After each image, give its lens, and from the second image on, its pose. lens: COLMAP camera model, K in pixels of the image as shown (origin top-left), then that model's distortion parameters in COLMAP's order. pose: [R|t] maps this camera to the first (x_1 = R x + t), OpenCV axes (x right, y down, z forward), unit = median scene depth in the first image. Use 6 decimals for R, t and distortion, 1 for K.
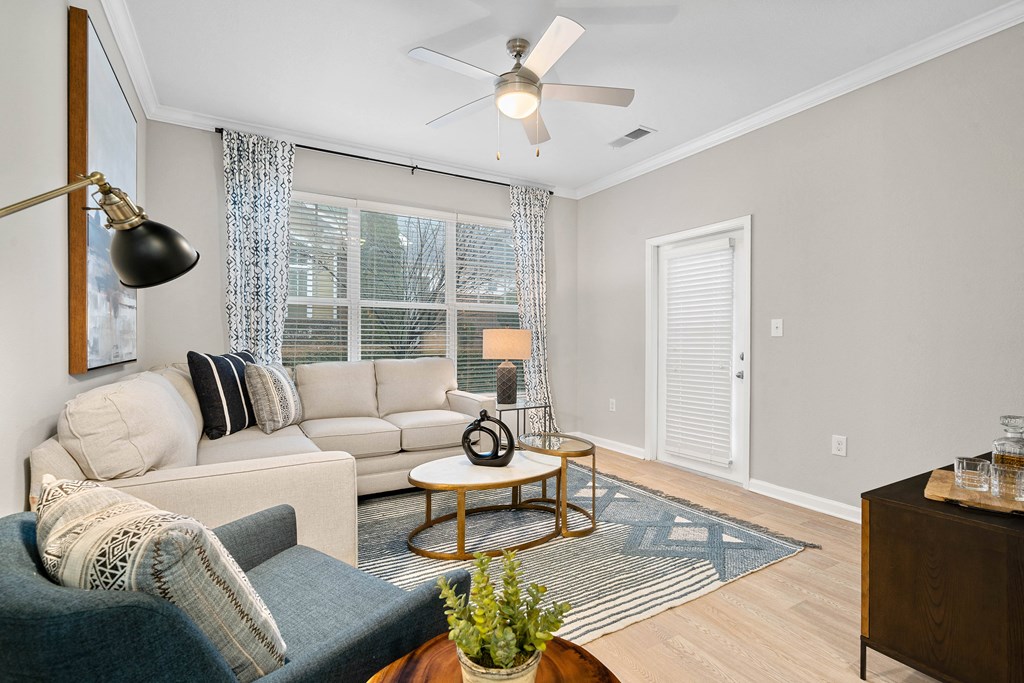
lens RADIAL K [[483.2, 0, 513.8], [0, 483.2, 340.3], [0, 0, 1]] dist [0.003680, -0.001500]
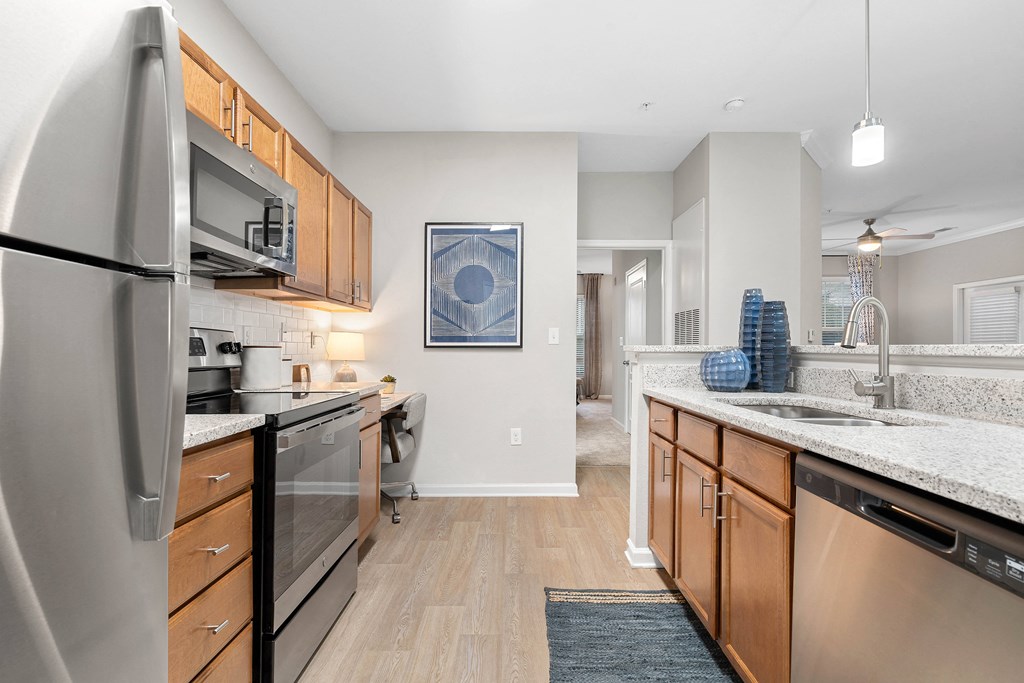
lens RADIAL K [[483.2, 0, 516.7], [0, 483.2, 350.3], [0, 0, 1]] dist [0.003680, -0.001500]
pose [[0.865129, 0.002379, -0.501544, -0.174202], [-0.002213, 0.999997, 0.000927, 0.009059], [0.501545, 0.000307, 0.865132, -1.123803]]
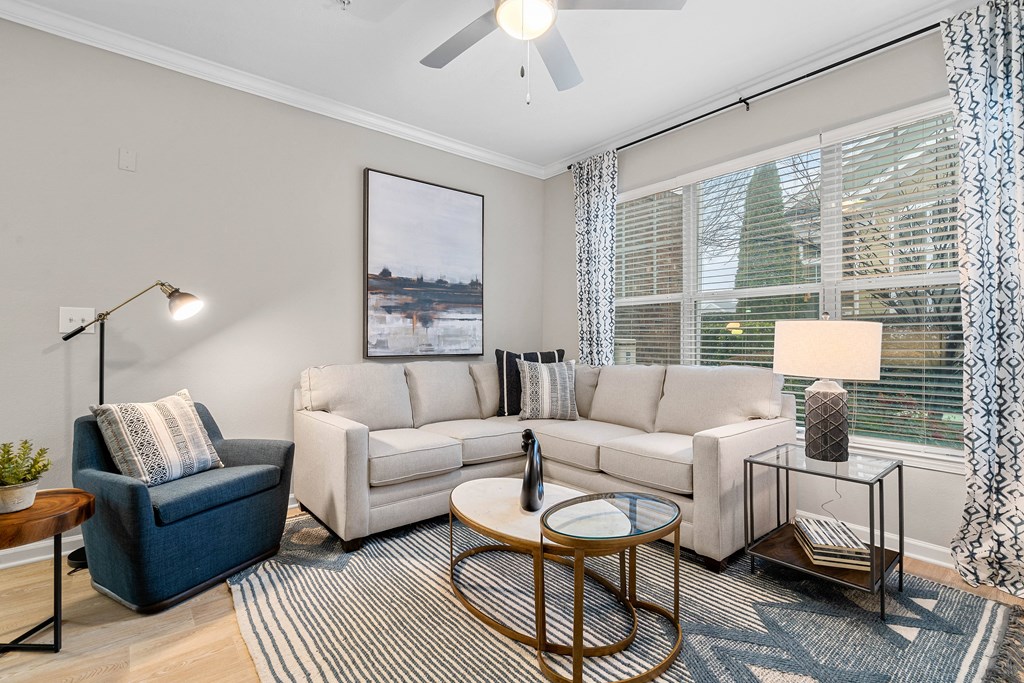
lens RADIAL K [[483.2, 0, 508.7], [0, 483.2, 337.9], [0, 0, 1]] dist [0.003680, -0.001500]
pose [[0.131132, -0.001784, -0.991363, 0.455053], [0.002033, 0.999997, -0.001531, -0.004724], [0.991363, -0.001814, 0.131135, 0.553488]]
